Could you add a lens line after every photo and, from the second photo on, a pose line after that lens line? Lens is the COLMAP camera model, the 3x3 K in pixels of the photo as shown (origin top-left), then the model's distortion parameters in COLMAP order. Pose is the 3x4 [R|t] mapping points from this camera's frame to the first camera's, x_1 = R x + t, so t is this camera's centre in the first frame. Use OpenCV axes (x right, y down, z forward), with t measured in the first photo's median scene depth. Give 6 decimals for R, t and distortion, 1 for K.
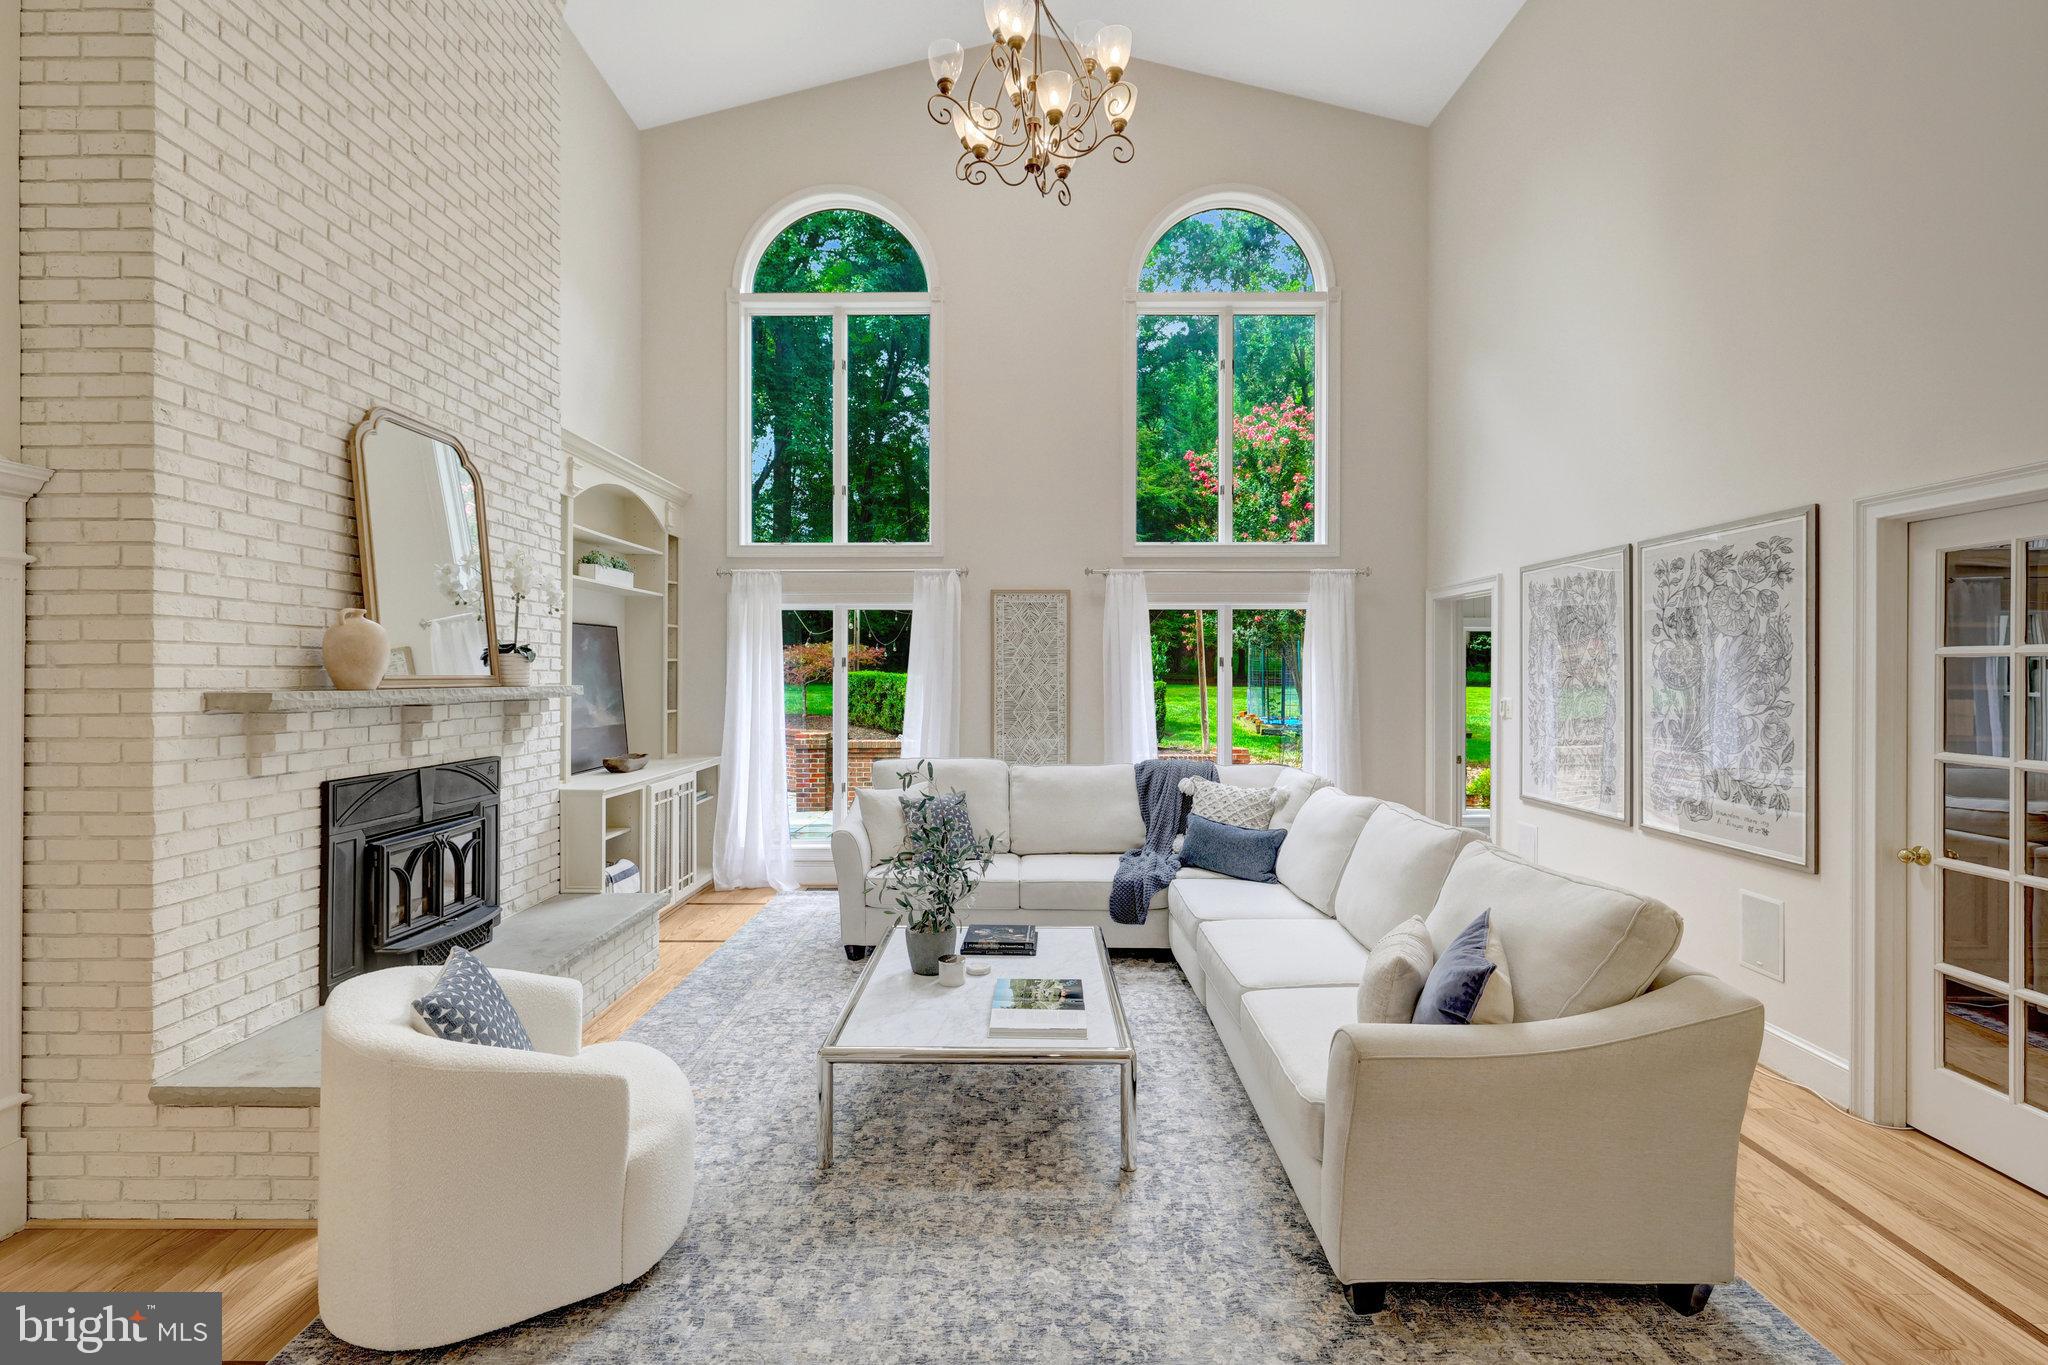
lens RADIAL K [[908.9, 0, 1023.4], [0, 908.9, 673.8], [0, 0, 1]] dist [-0.000684, -0.000095]
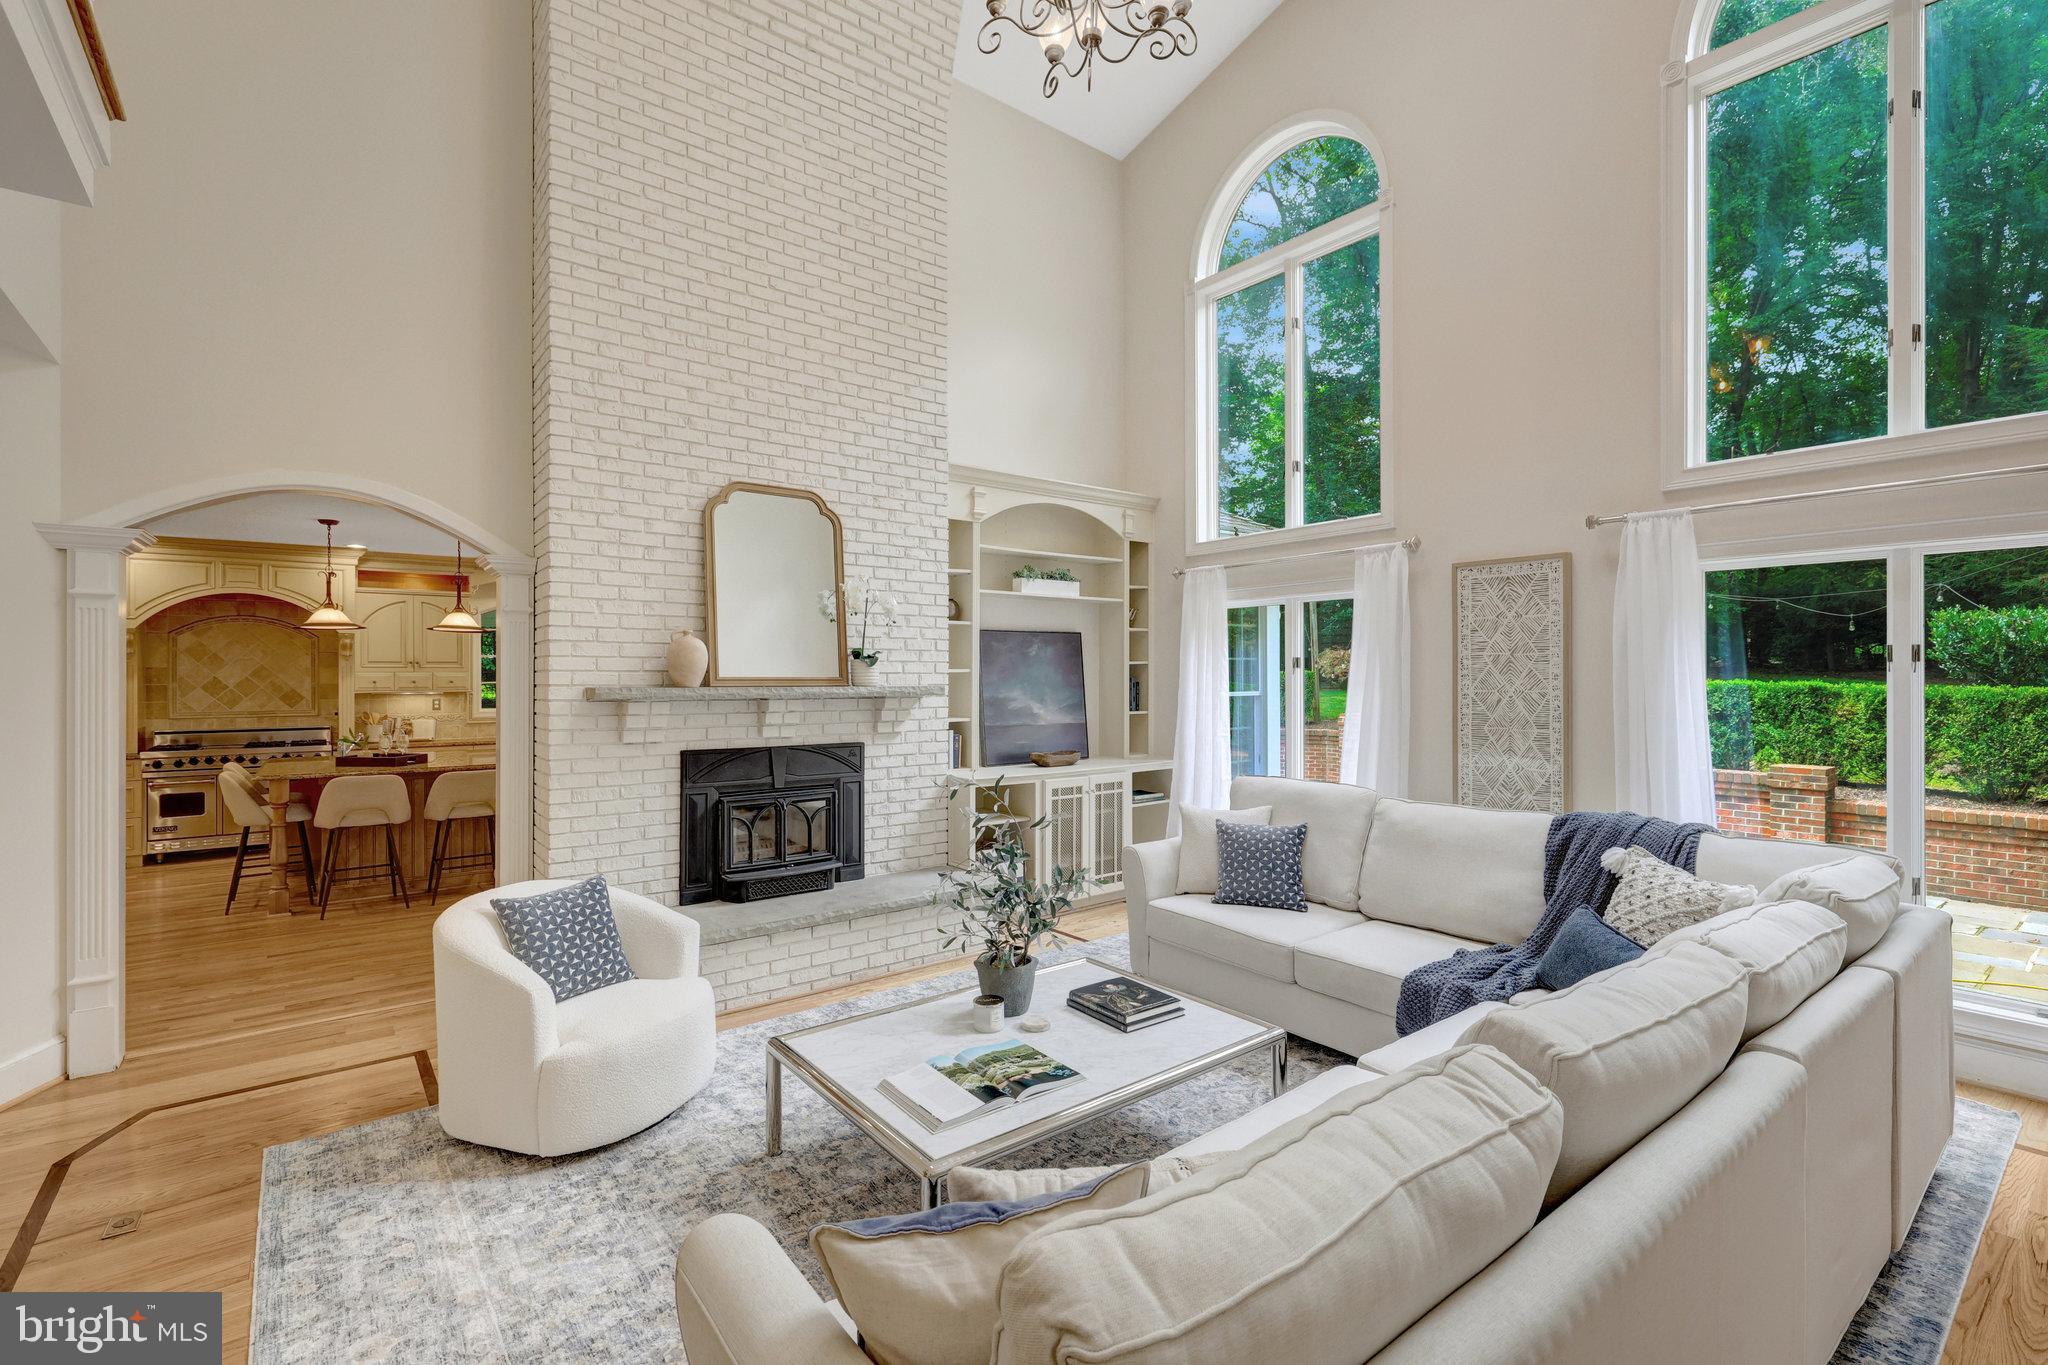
lens RADIAL K [[908.9, 0, 1019.1], [0, 908.9, 676.3], [0, 0, 1]] dist [-0.000684, -0.000095]
pose [[0.614538, -0.001554, -0.788886, 0.547390], [0.000265, 0.999998, -0.001763, 0.002687], [0.788887, 0.000874, 0.614537, 0.421345]]
